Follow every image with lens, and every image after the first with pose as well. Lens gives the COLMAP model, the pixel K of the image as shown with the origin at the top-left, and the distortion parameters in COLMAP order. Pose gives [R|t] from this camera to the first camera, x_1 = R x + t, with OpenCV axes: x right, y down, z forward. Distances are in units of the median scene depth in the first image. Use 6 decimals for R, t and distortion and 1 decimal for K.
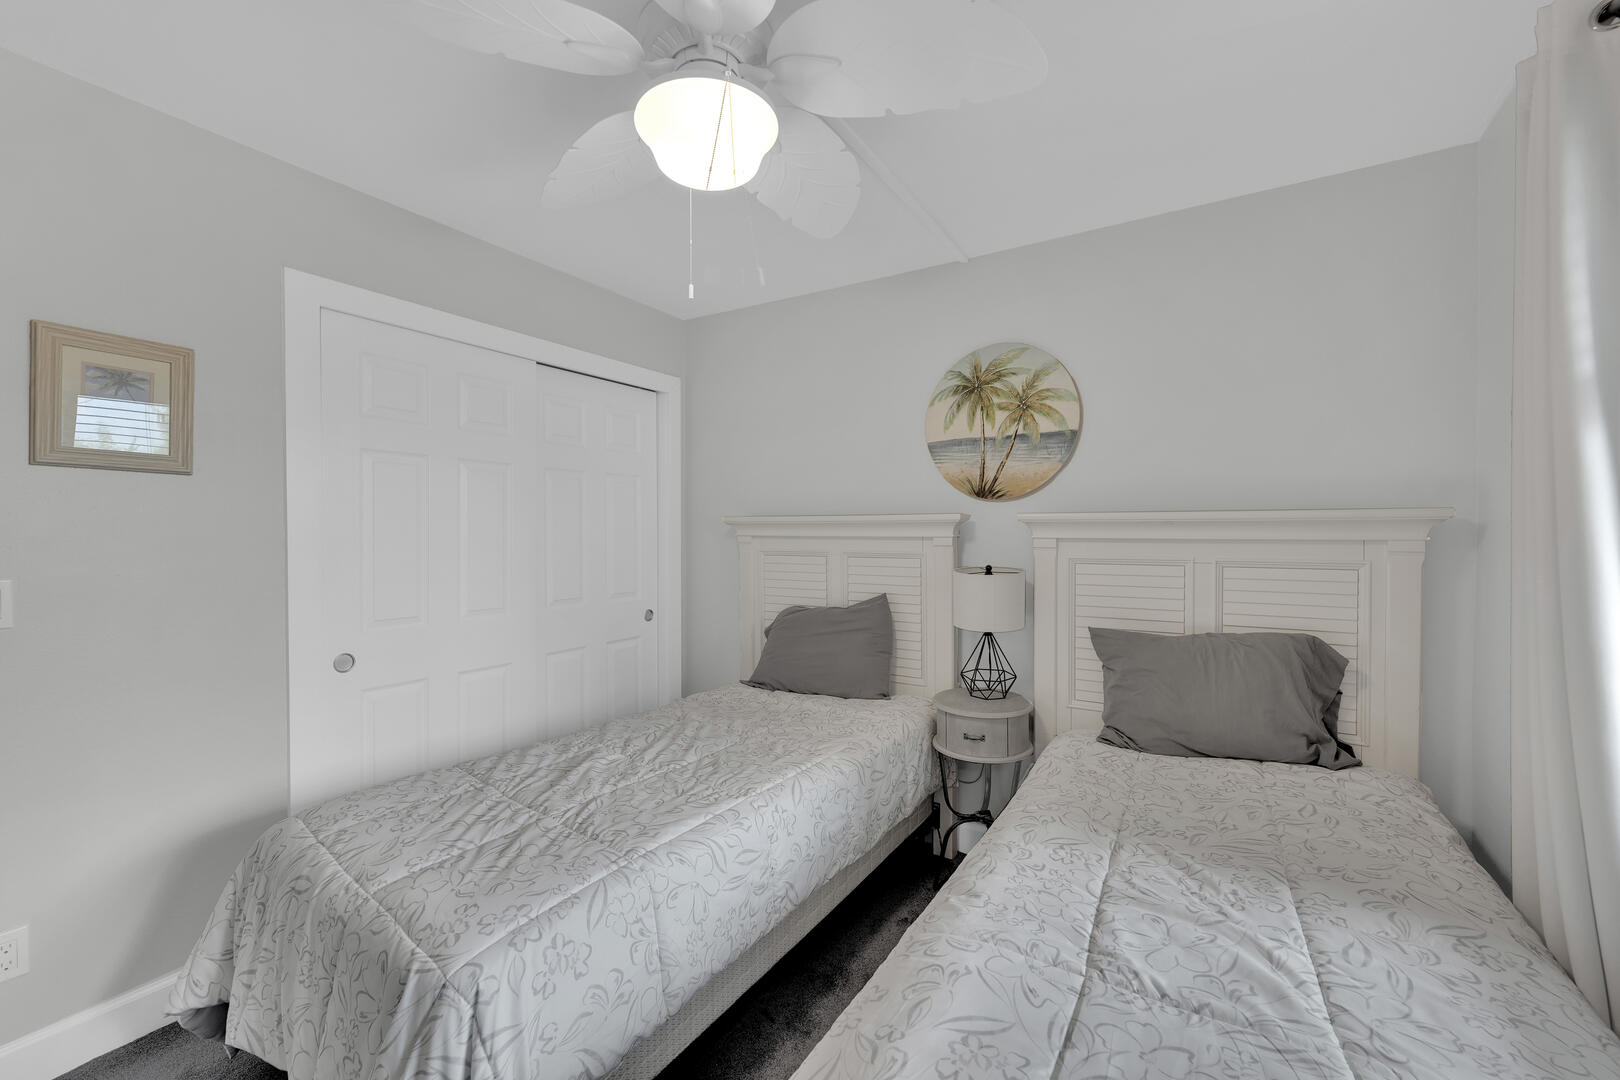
lens RADIAL K [[661.8, 0, 814.0], [0, 661.8, 538.2], [0, 0, 1]] dist [-0.001974, -0.000338]
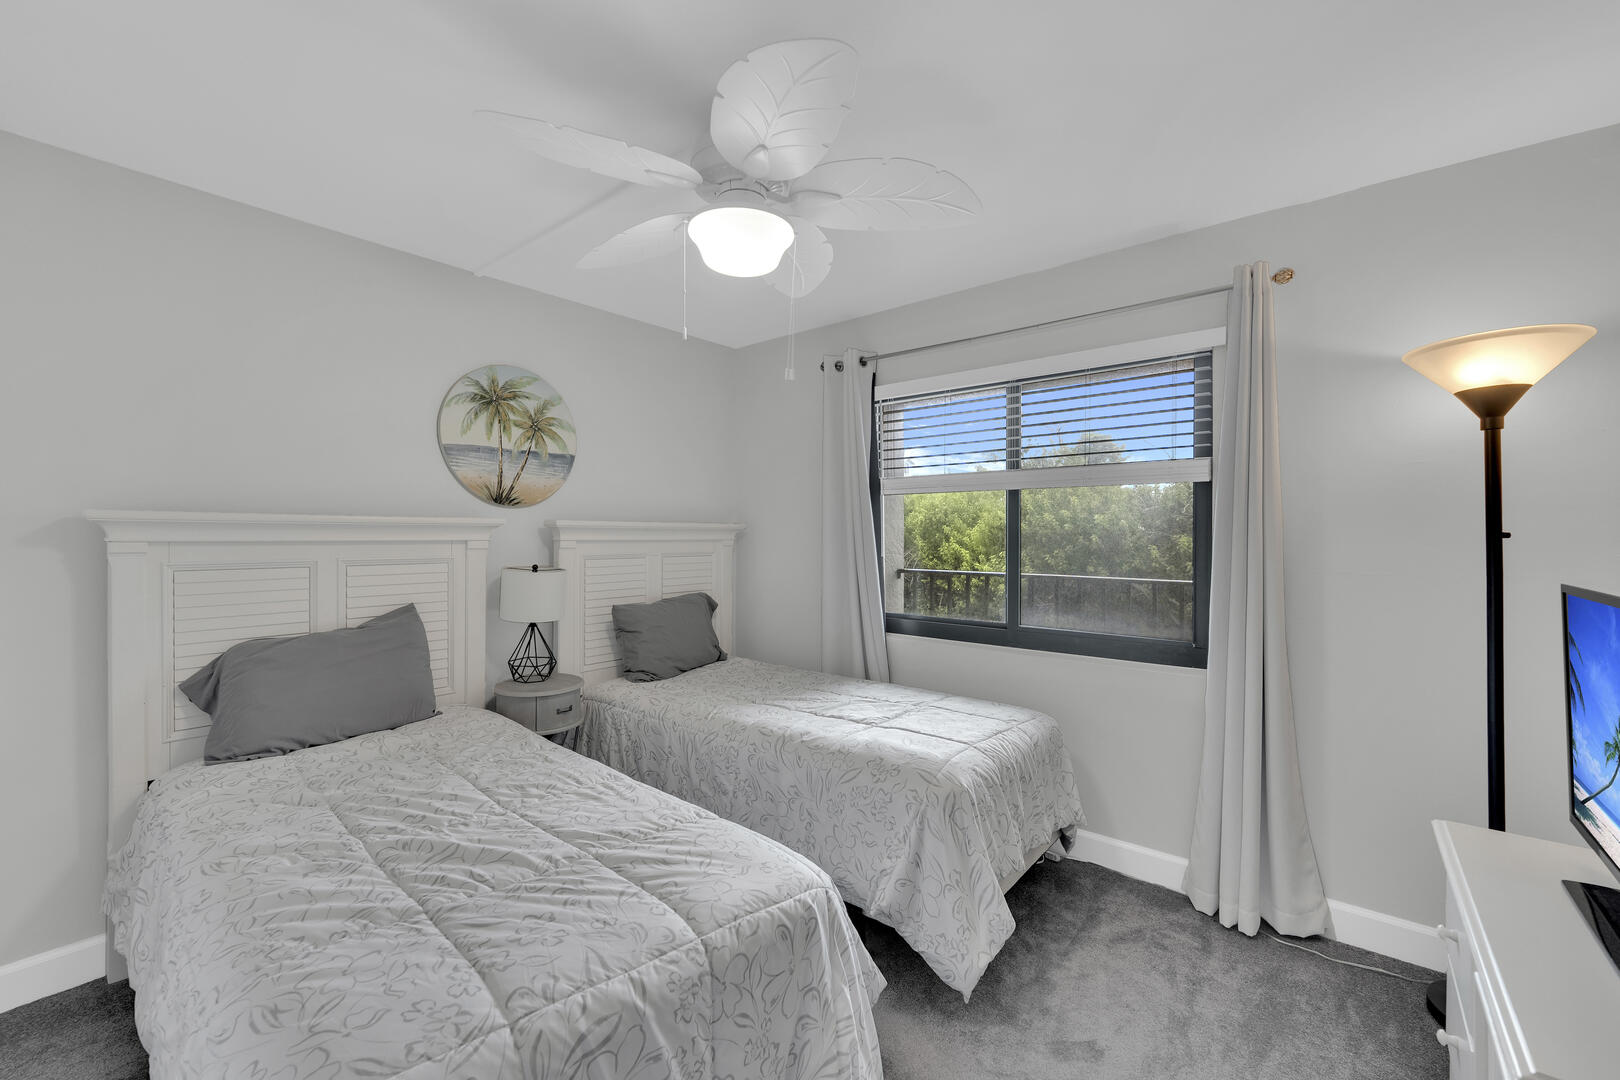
lens RADIAL K [[661.8, 0, 814.0], [0, 661.8, 538.2], [0, 0, 1]] dist [-0.001974, -0.000338]
pose [[0.130303, -0.005359, 0.991460, -0.769677], [0.007896, 0.999959, 0.004368, -0.005717], [-0.991443, 0.007259, 0.130340, 0.358613]]
